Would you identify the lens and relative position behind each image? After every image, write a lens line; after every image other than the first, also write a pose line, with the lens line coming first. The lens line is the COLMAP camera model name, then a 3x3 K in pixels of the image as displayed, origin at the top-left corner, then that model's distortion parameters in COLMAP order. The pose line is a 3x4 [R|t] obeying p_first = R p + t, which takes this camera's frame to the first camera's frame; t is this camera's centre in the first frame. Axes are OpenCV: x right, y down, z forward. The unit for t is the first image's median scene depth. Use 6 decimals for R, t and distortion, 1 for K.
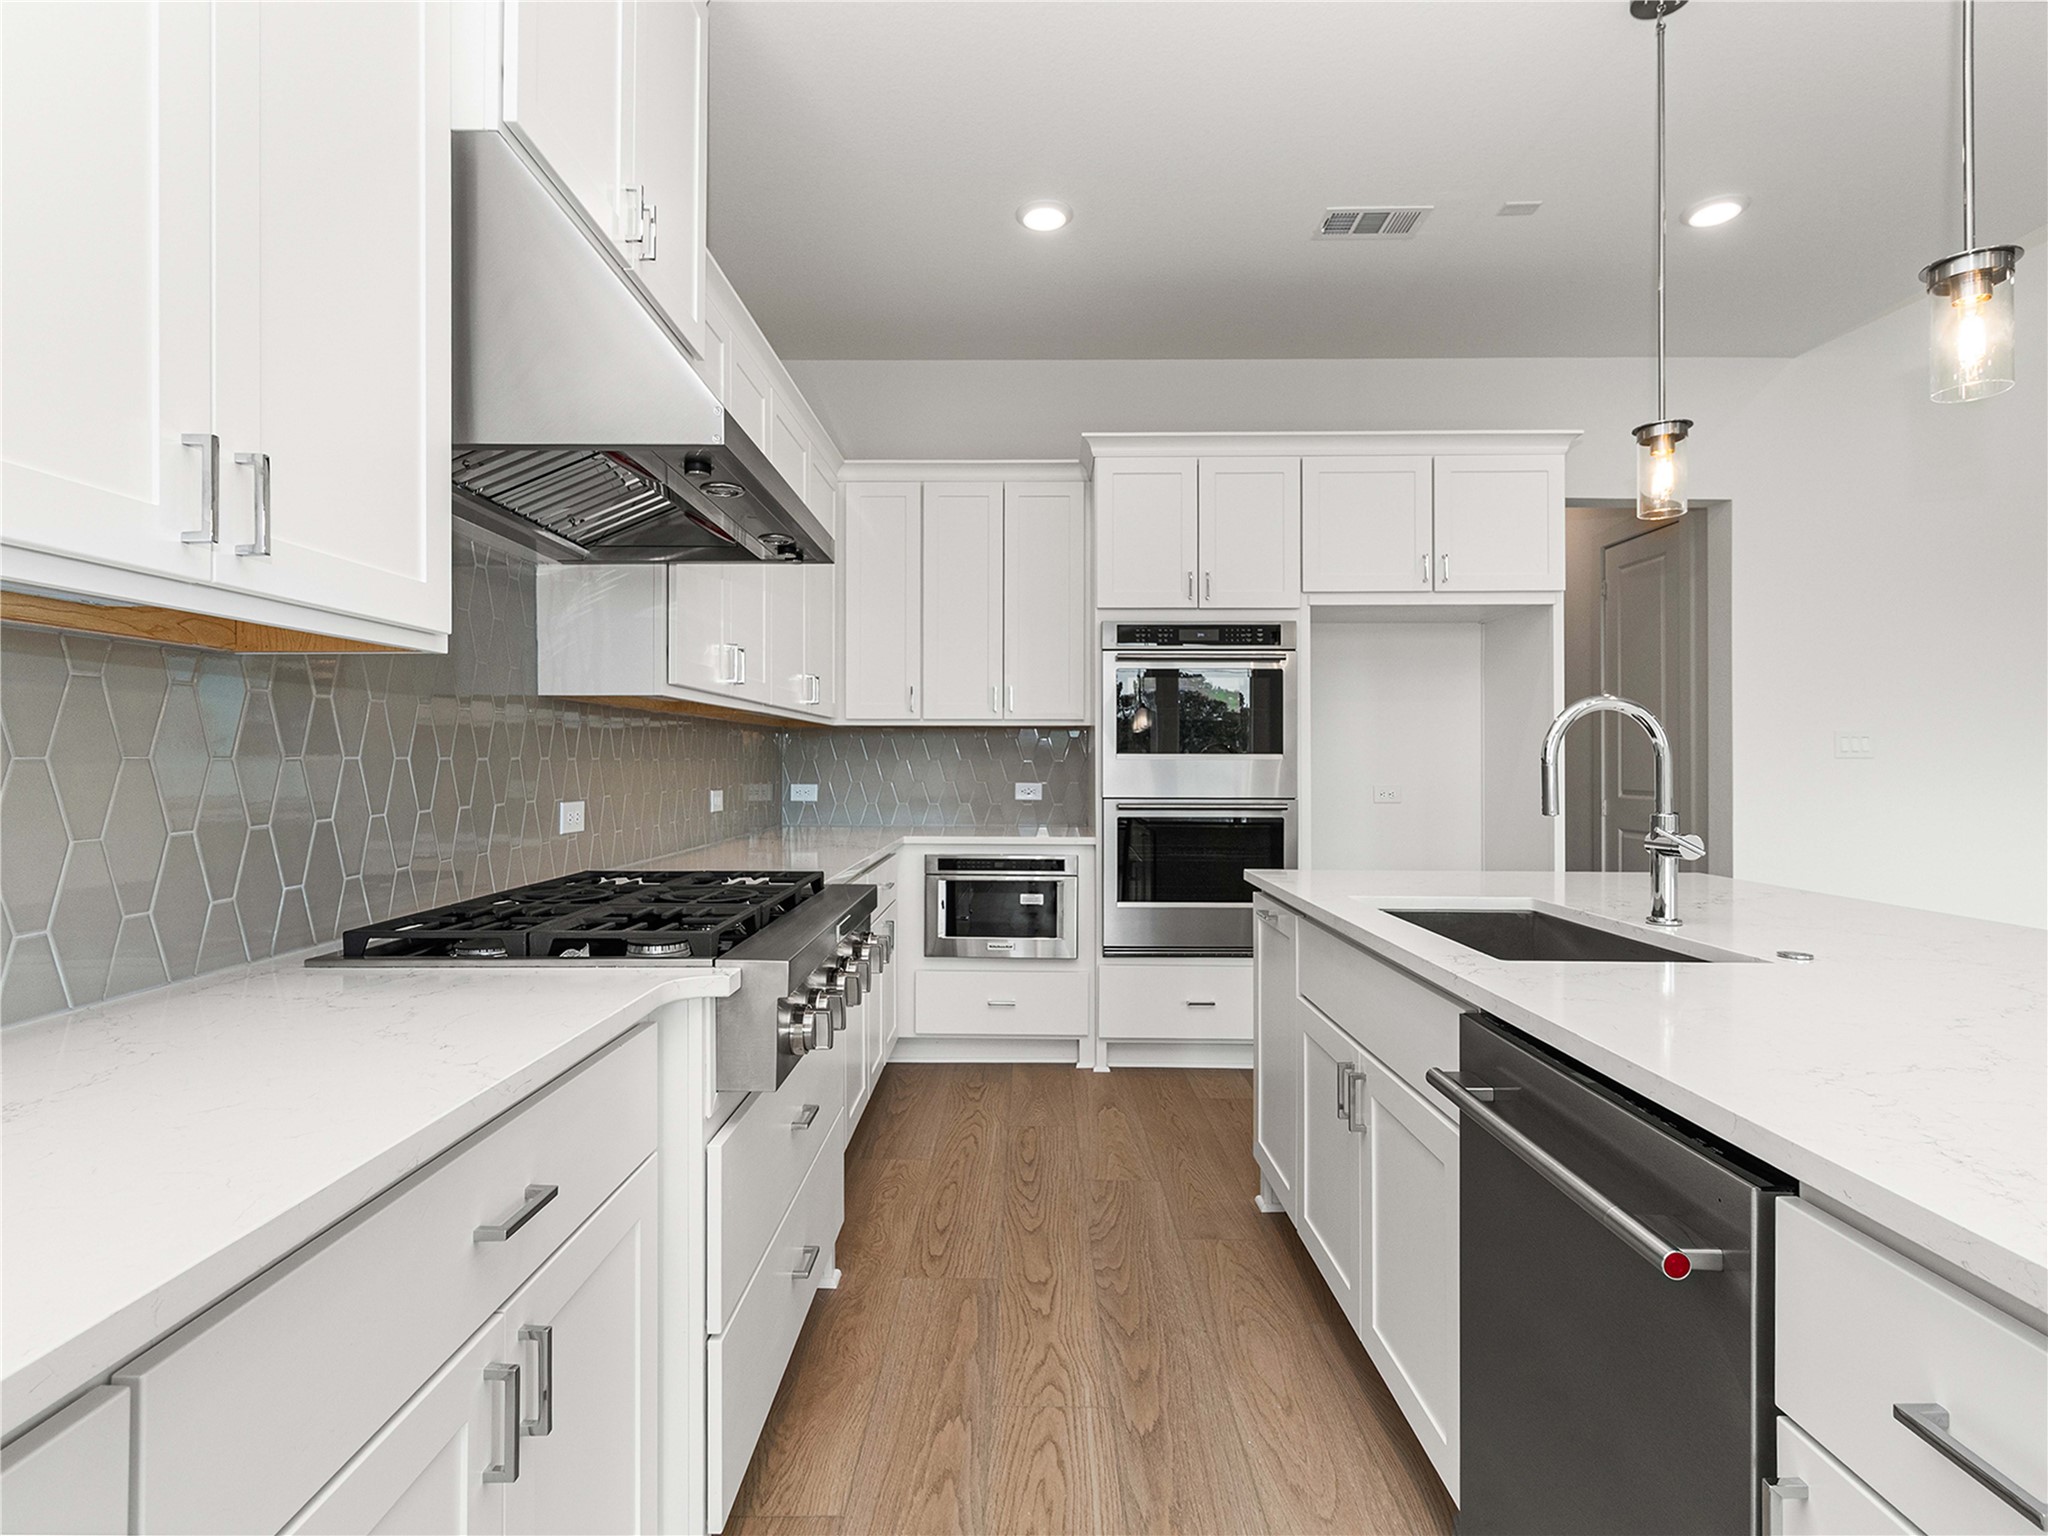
lens RADIAL K [[1039.3, 0, 1018.7], [0, 1039.3, 781.4], [0, 0, 1]] dist [0.003545, 0.000627]
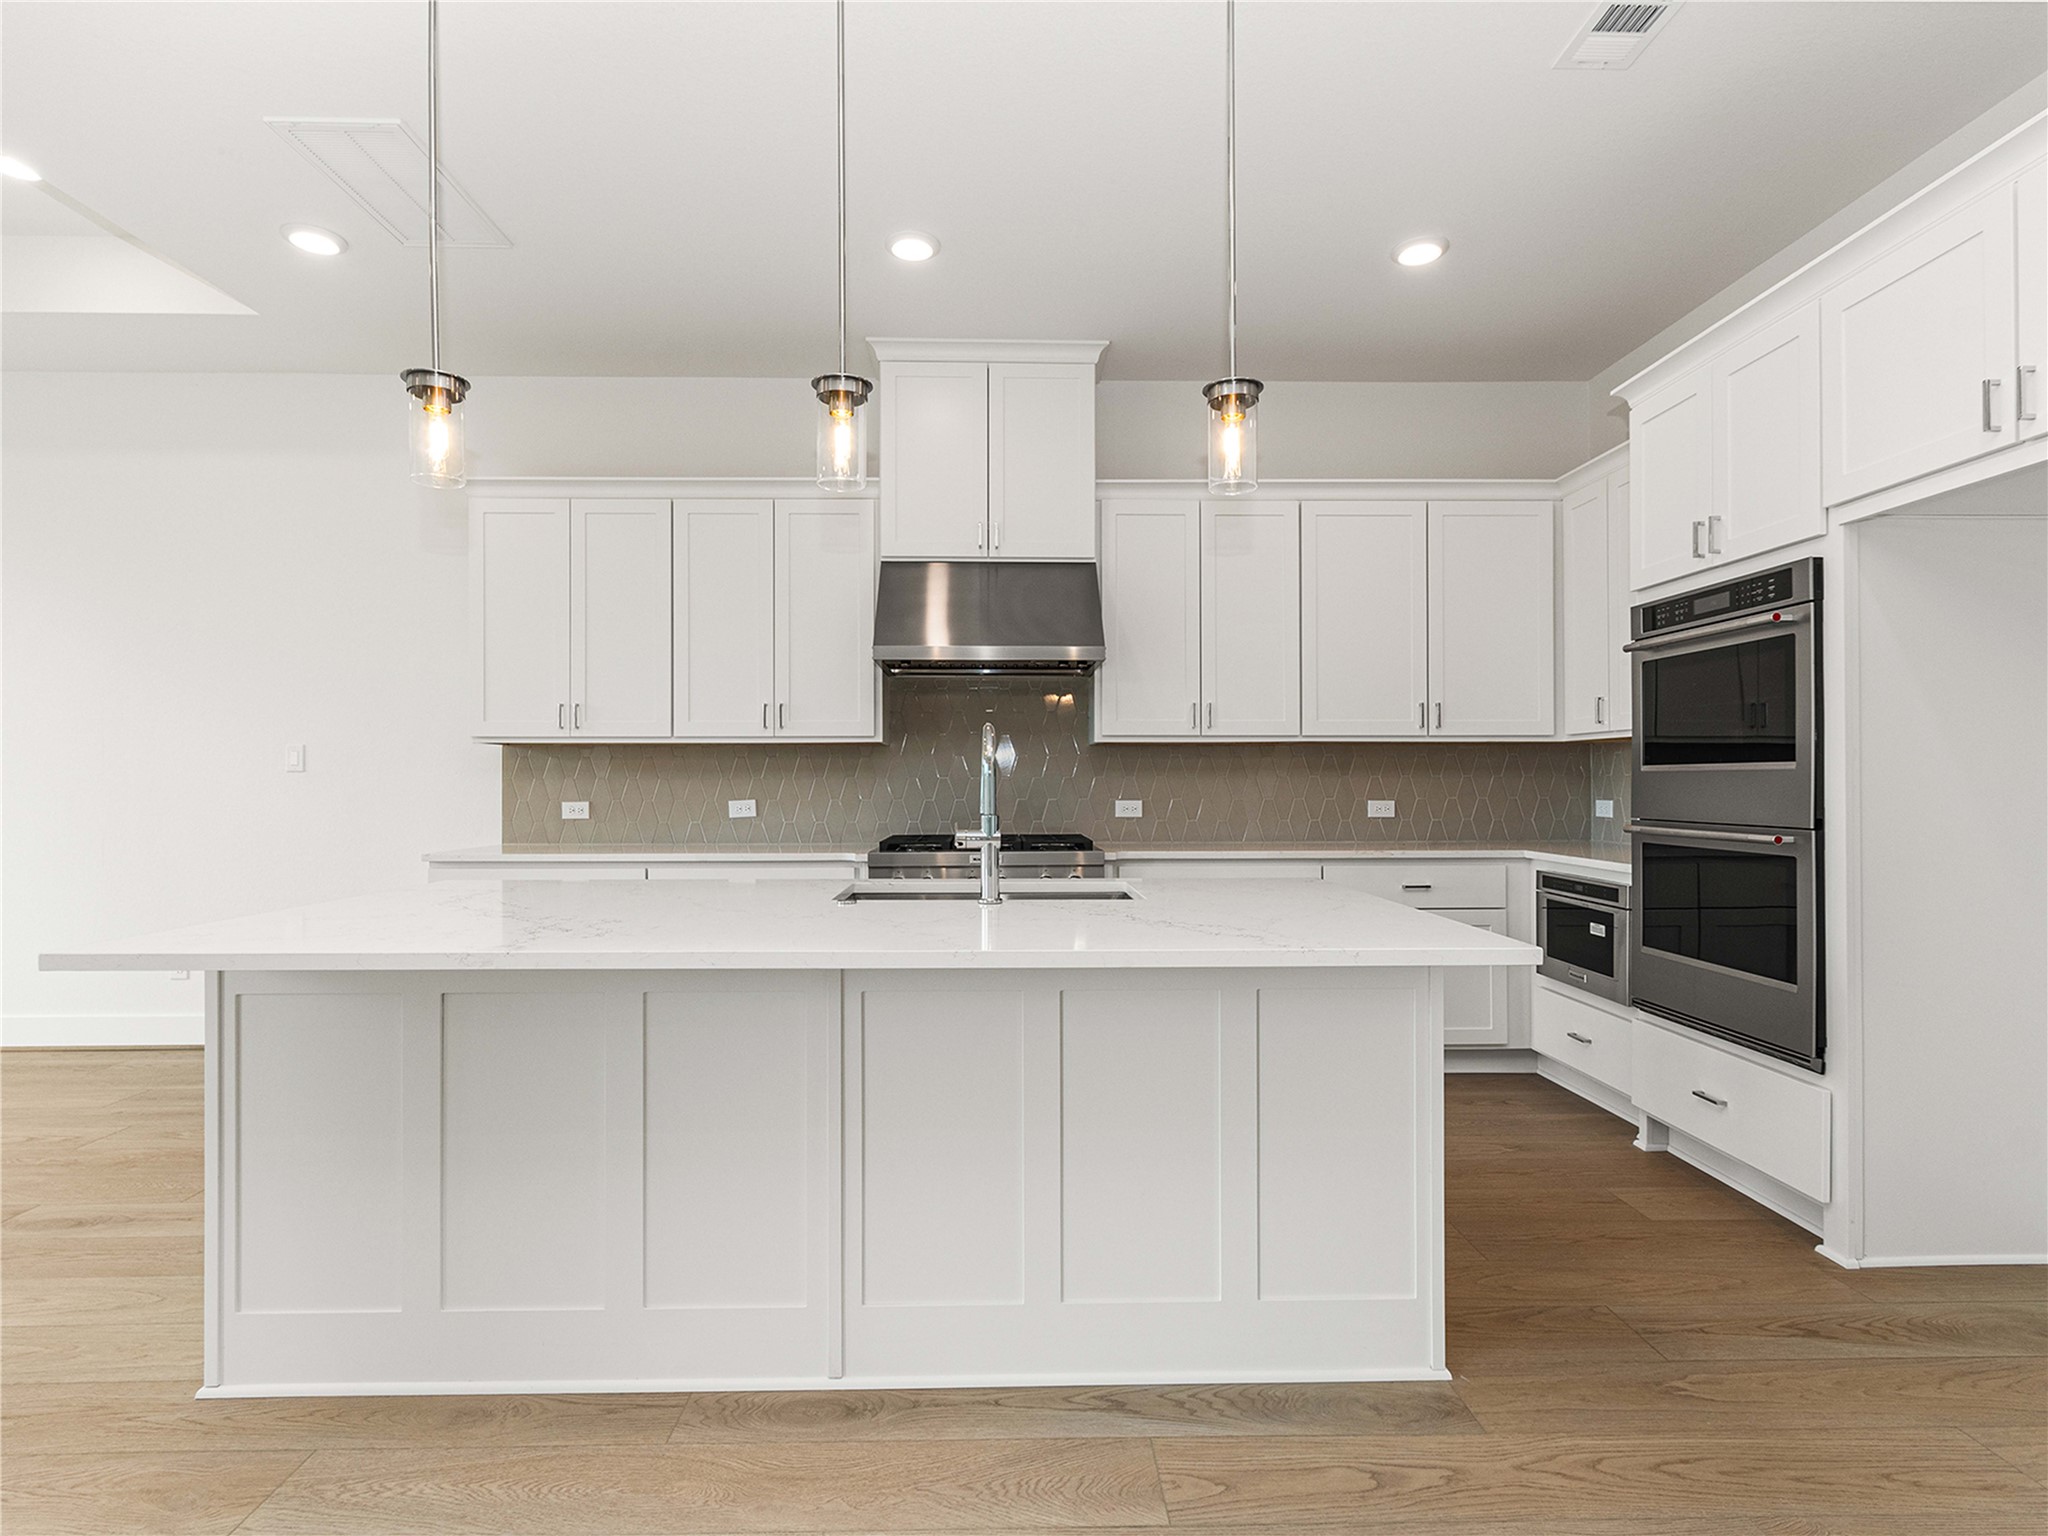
lens RADIAL K [[1039.3, 0, 1018.7], [0, 1039.3, 781.4], [0, 0, 1]] dist [0.003545, 0.000627]
pose [[0.030303, -0.004043, -0.999533, 0.890980], [-0.018524, 0.999818, -0.004606, -0.000402], [0.999369, 0.018655, 0.030223, 0.475522]]
